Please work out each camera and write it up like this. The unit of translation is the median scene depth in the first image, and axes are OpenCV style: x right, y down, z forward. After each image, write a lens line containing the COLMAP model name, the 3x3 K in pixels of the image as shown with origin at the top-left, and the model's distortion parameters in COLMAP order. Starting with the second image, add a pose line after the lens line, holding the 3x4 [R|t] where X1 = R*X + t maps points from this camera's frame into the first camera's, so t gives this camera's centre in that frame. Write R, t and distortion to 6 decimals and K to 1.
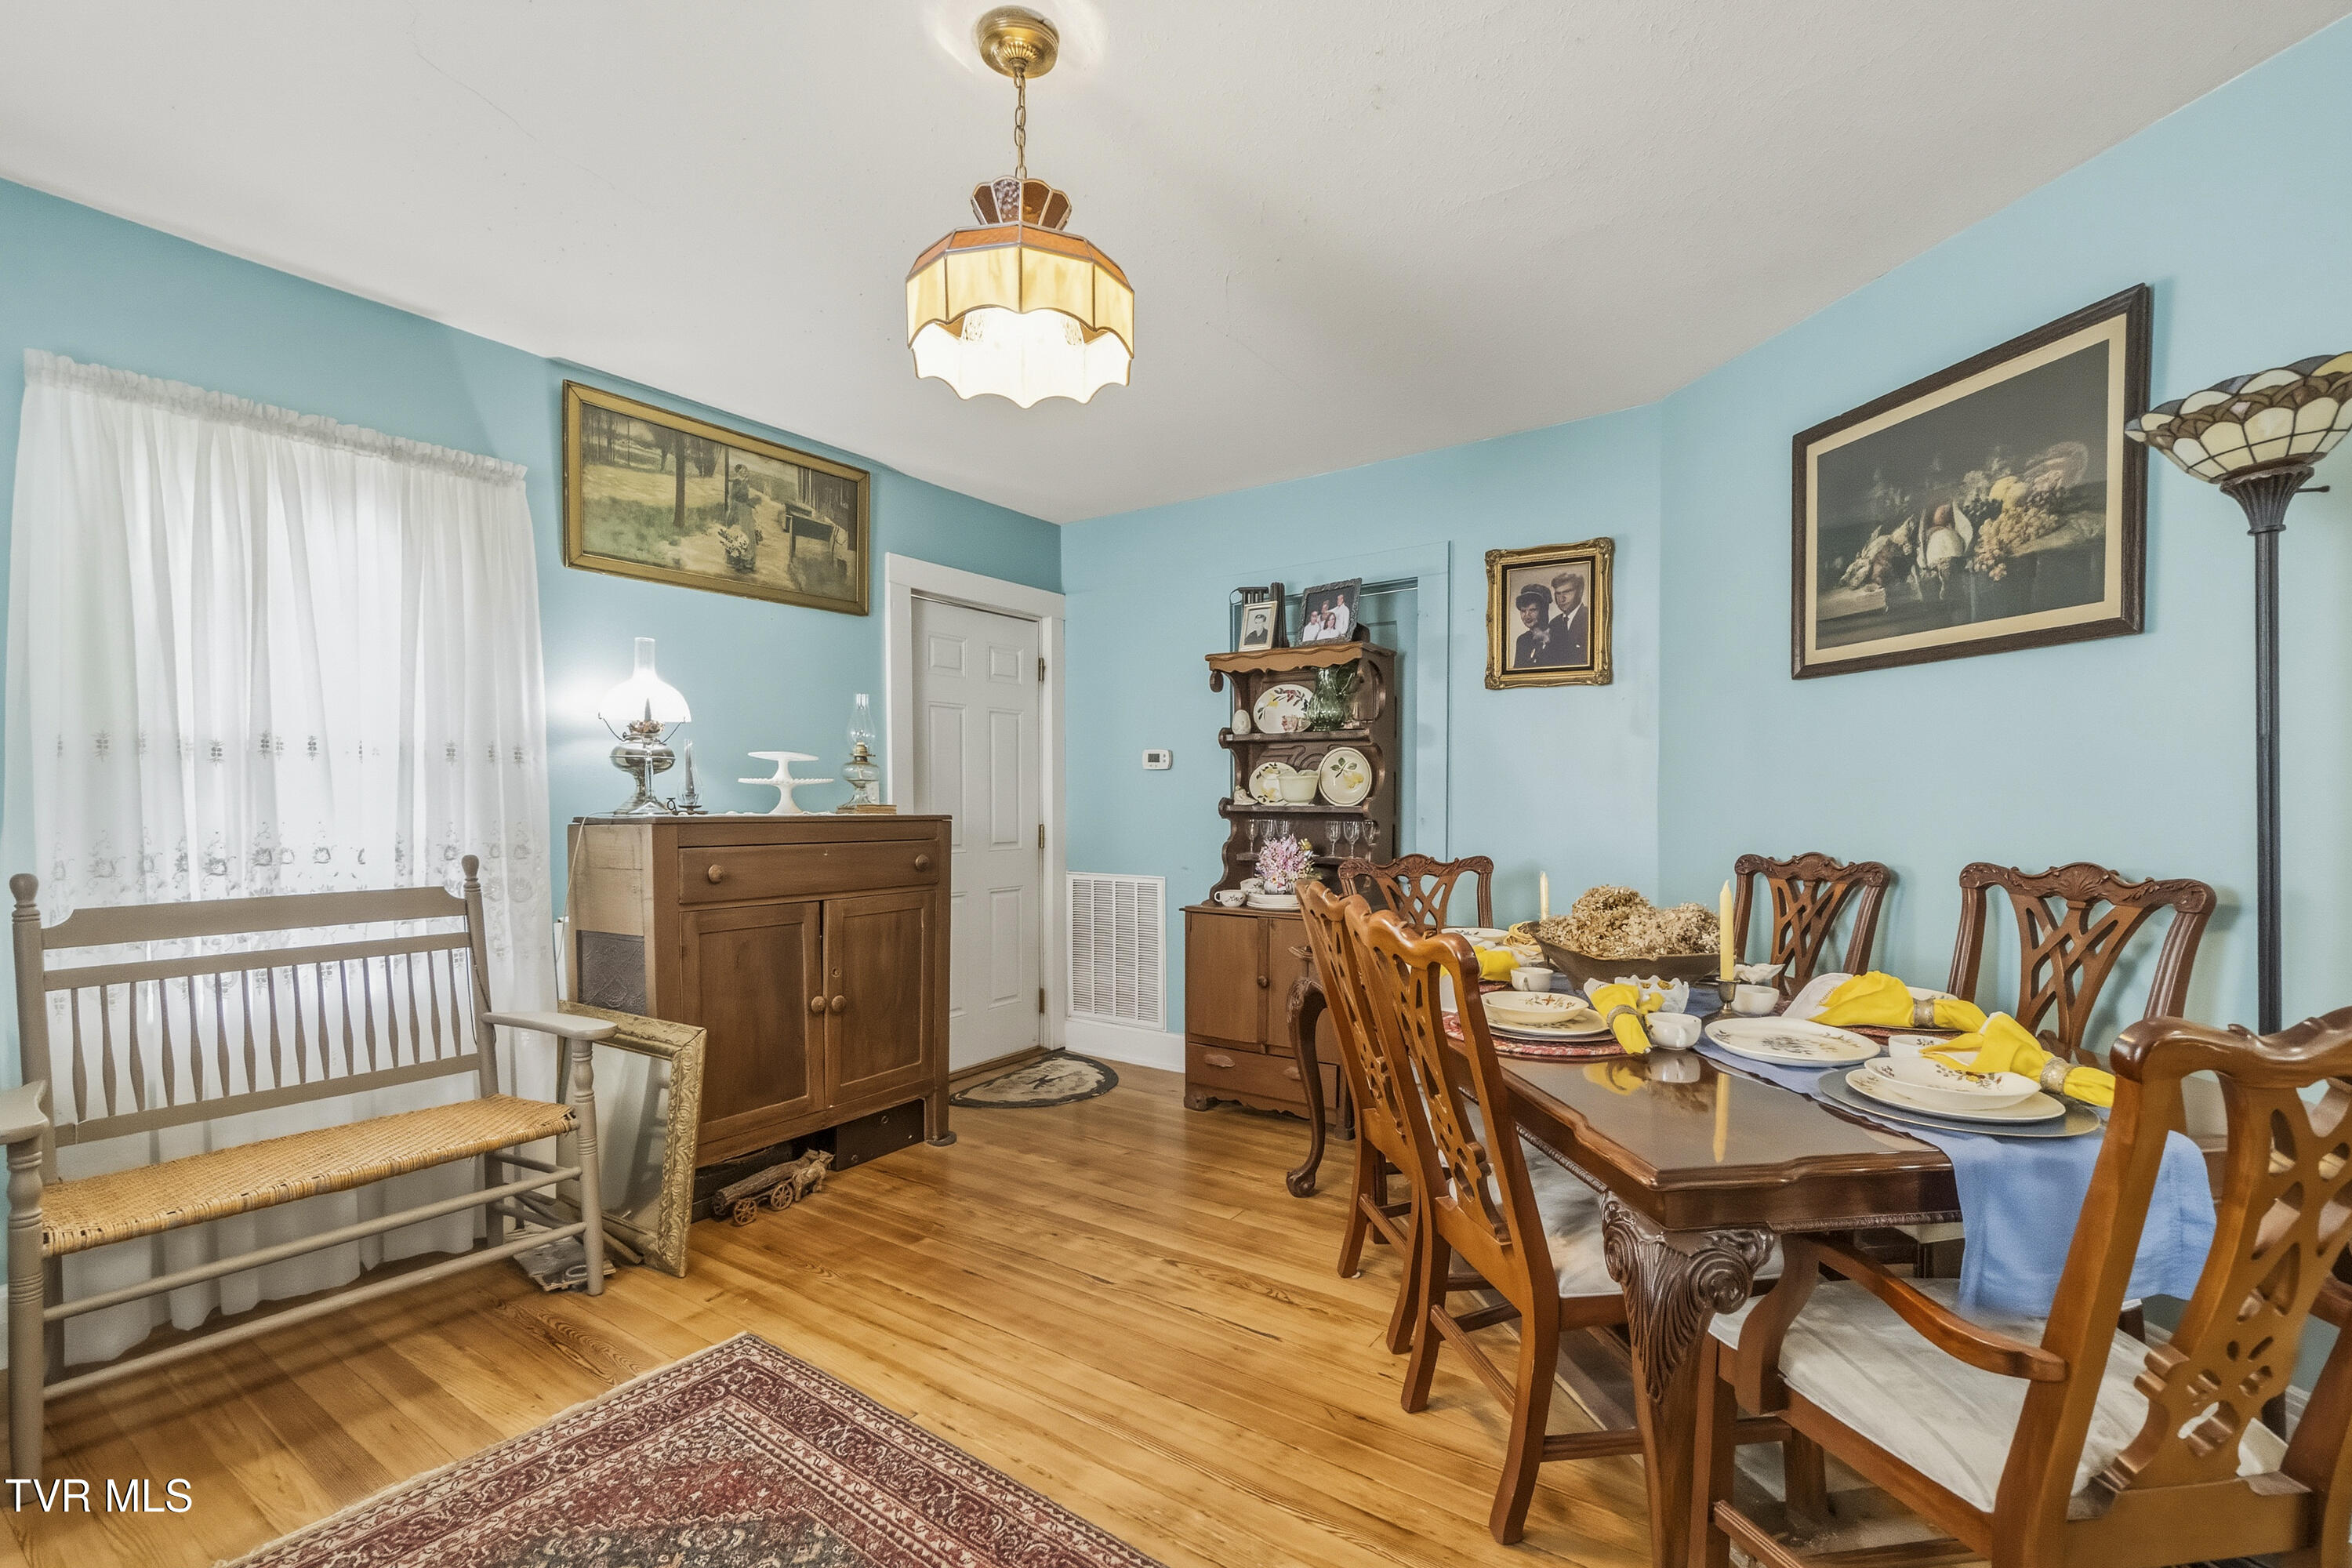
lens RADIAL K [[1035.9, 0, 1166.5], [0, 1035.9, 831.6], [0, 0, 1]] dist [-0.005850, -0.000335]
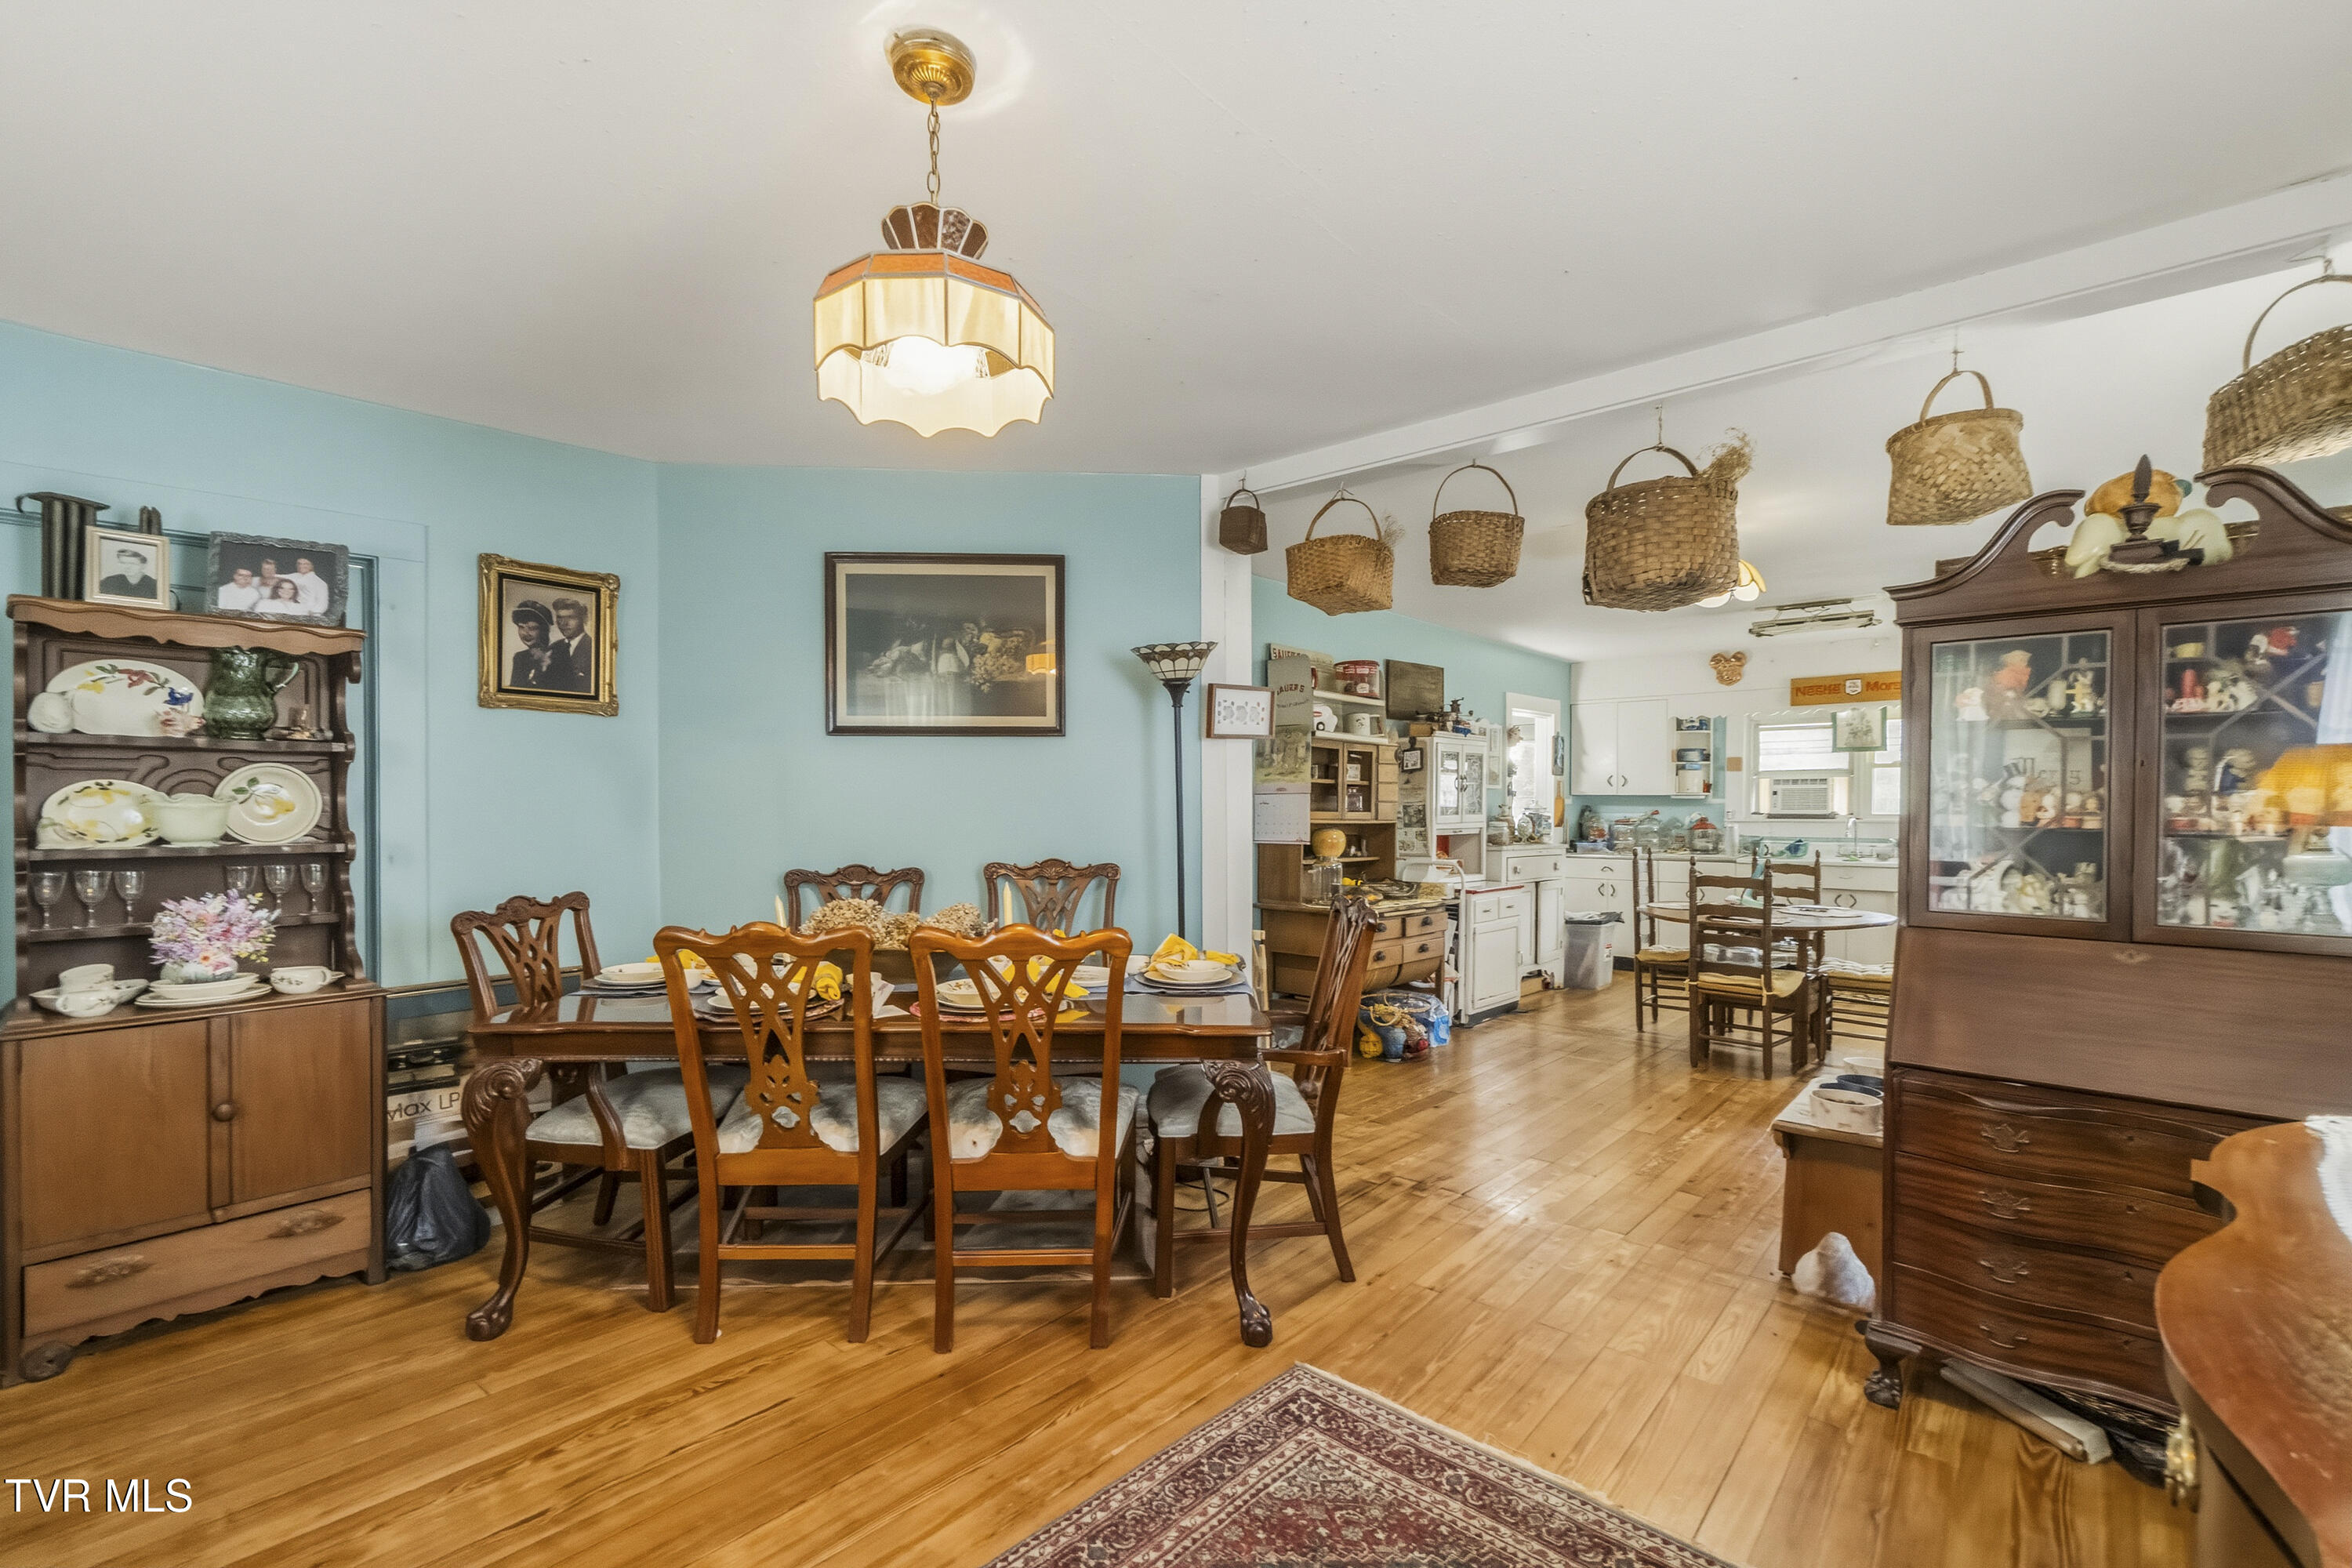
lens RADIAL K [[1023.0, 0, 1168.7], [0, 1023.0, 808.1], [0, 0, 1]] dist [-0.001343, -0.000148]
pose [[0.124301, -0.003373, 0.992239, -0.578774], [0.037761, 0.999286, -0.001334, -0.032860], [-0.991526, 0.037634, 0.124339, 0.372563]]
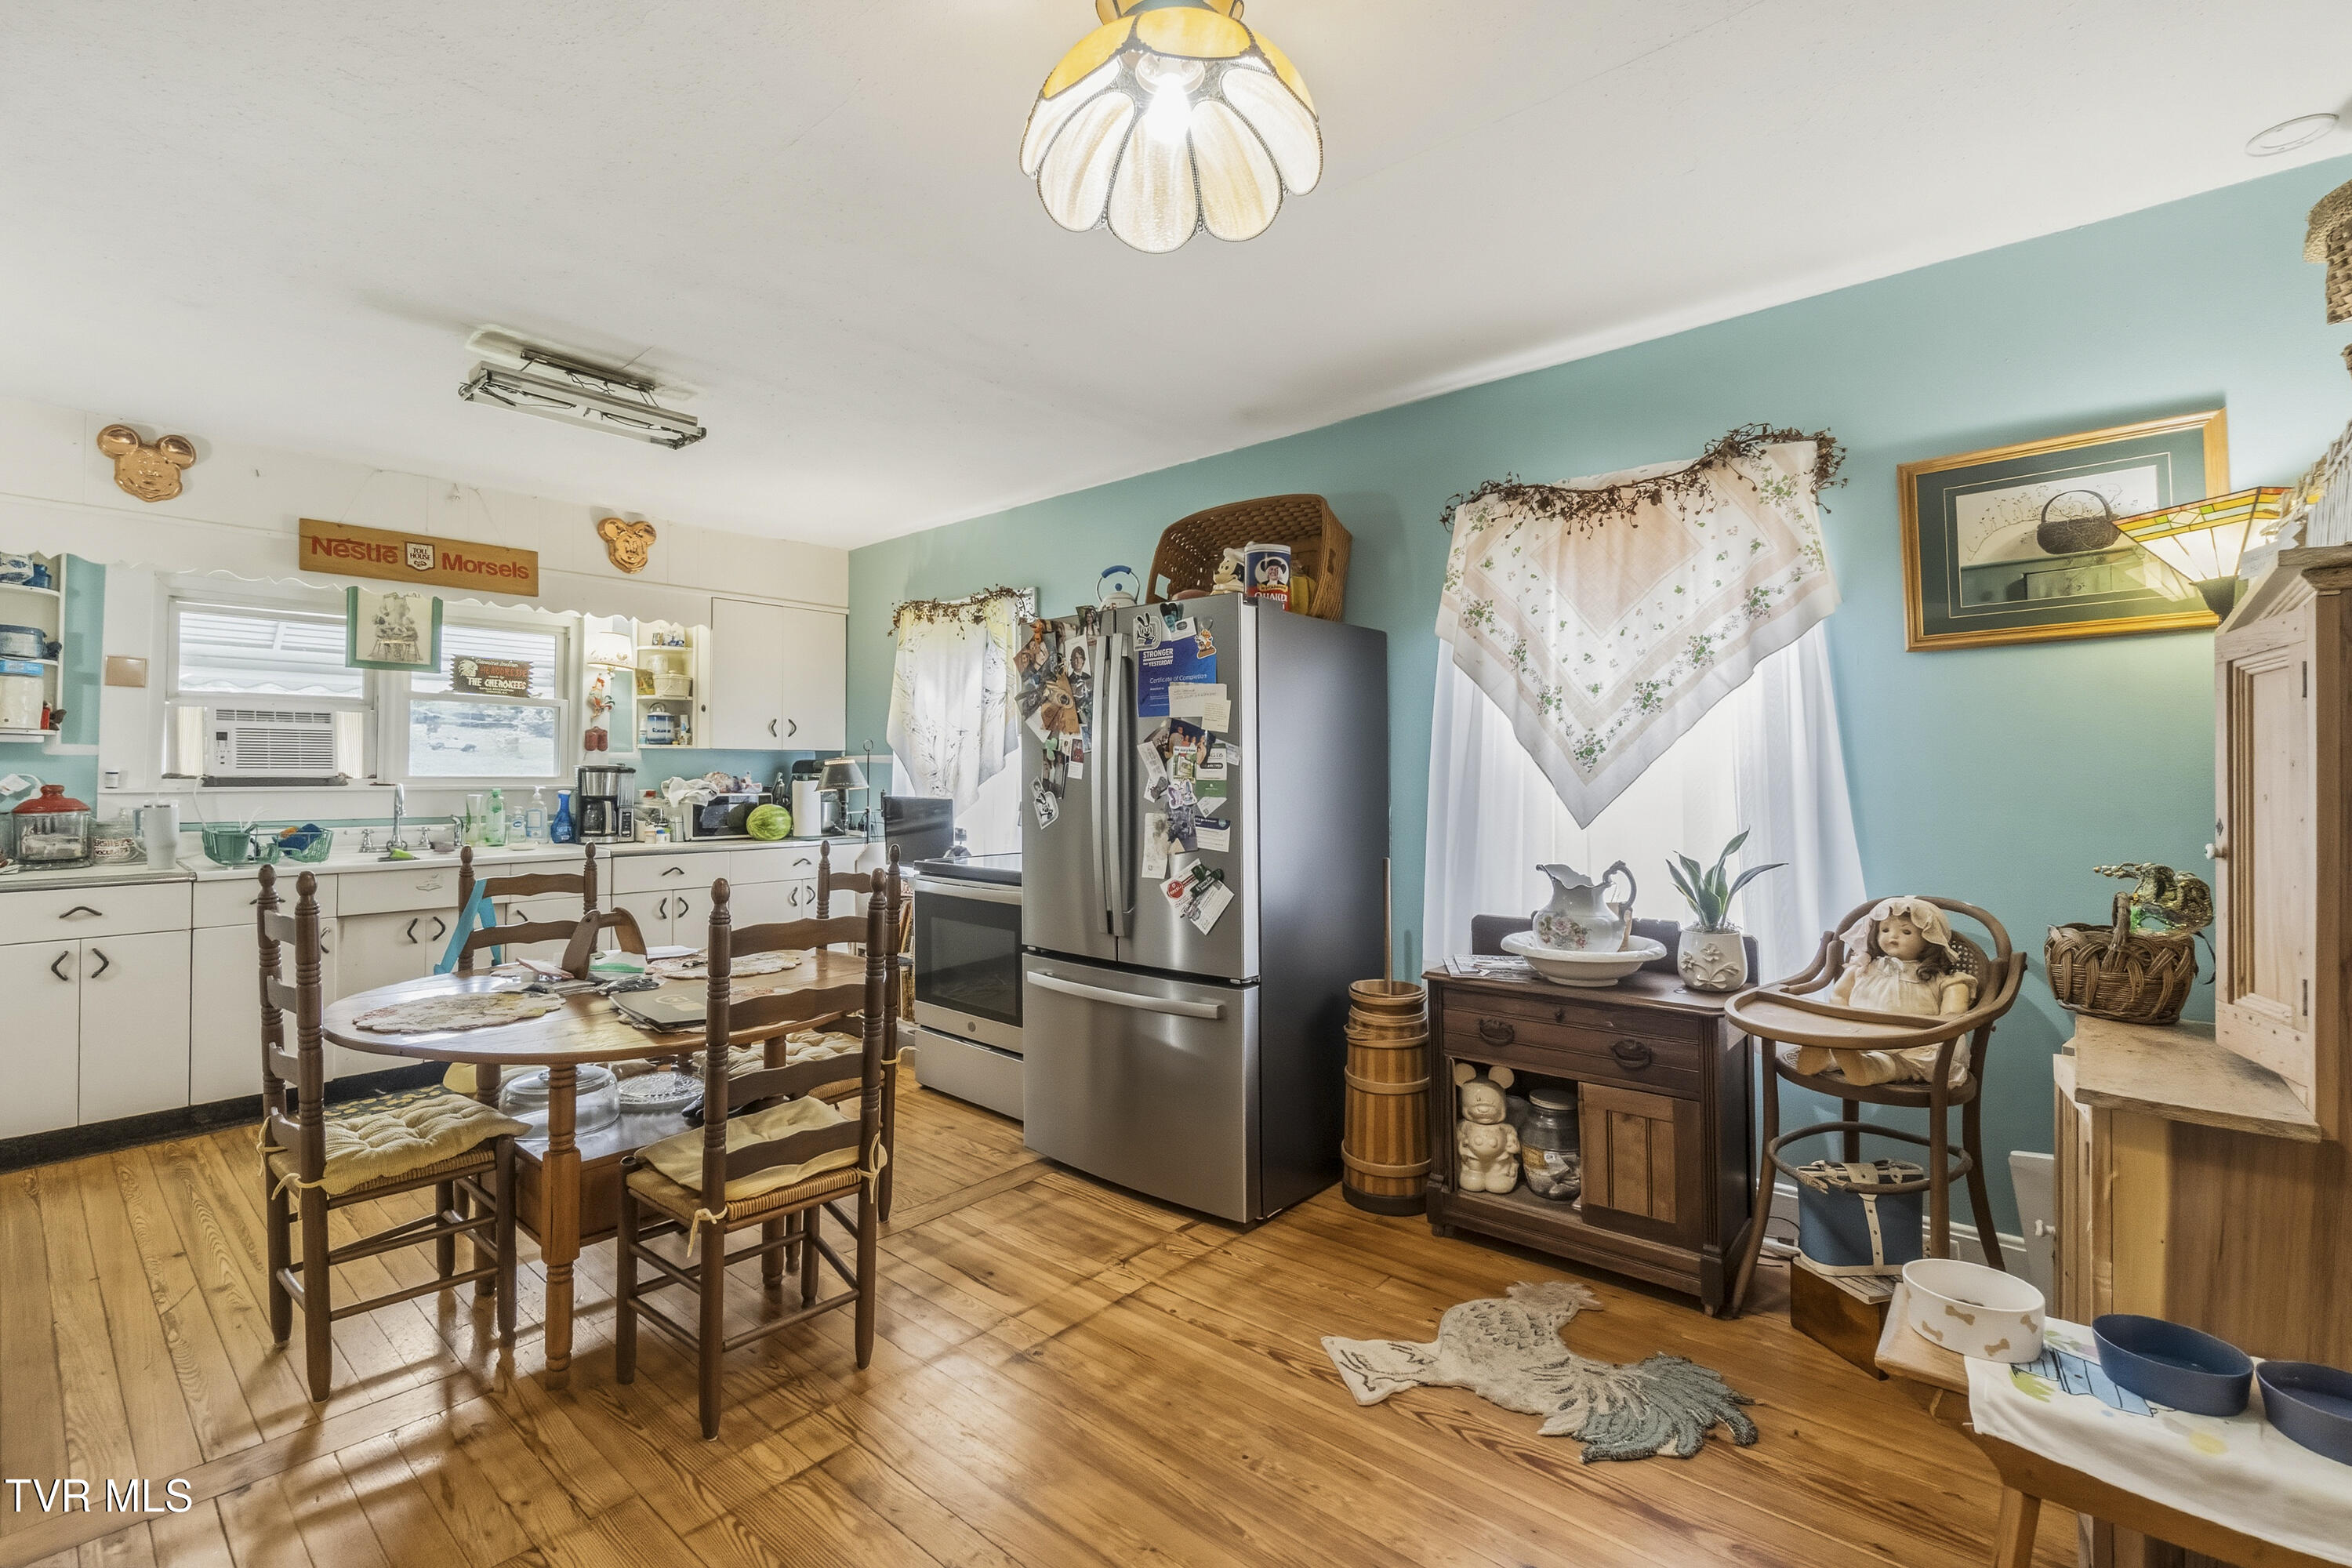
lens RADIAL K [[1037.7, 0, 1144.0], [0, 1037.7, 750.1], [0, 0, 1]] dist [-0.002288, -0.000239]
pose [[-0.991438, 0.001671, 0.130567, 0.800576], [0.003473, 0.999902, 0.013580, -0.012750], [-0.130531, 0.013918, -0.991347, 0.340406]]
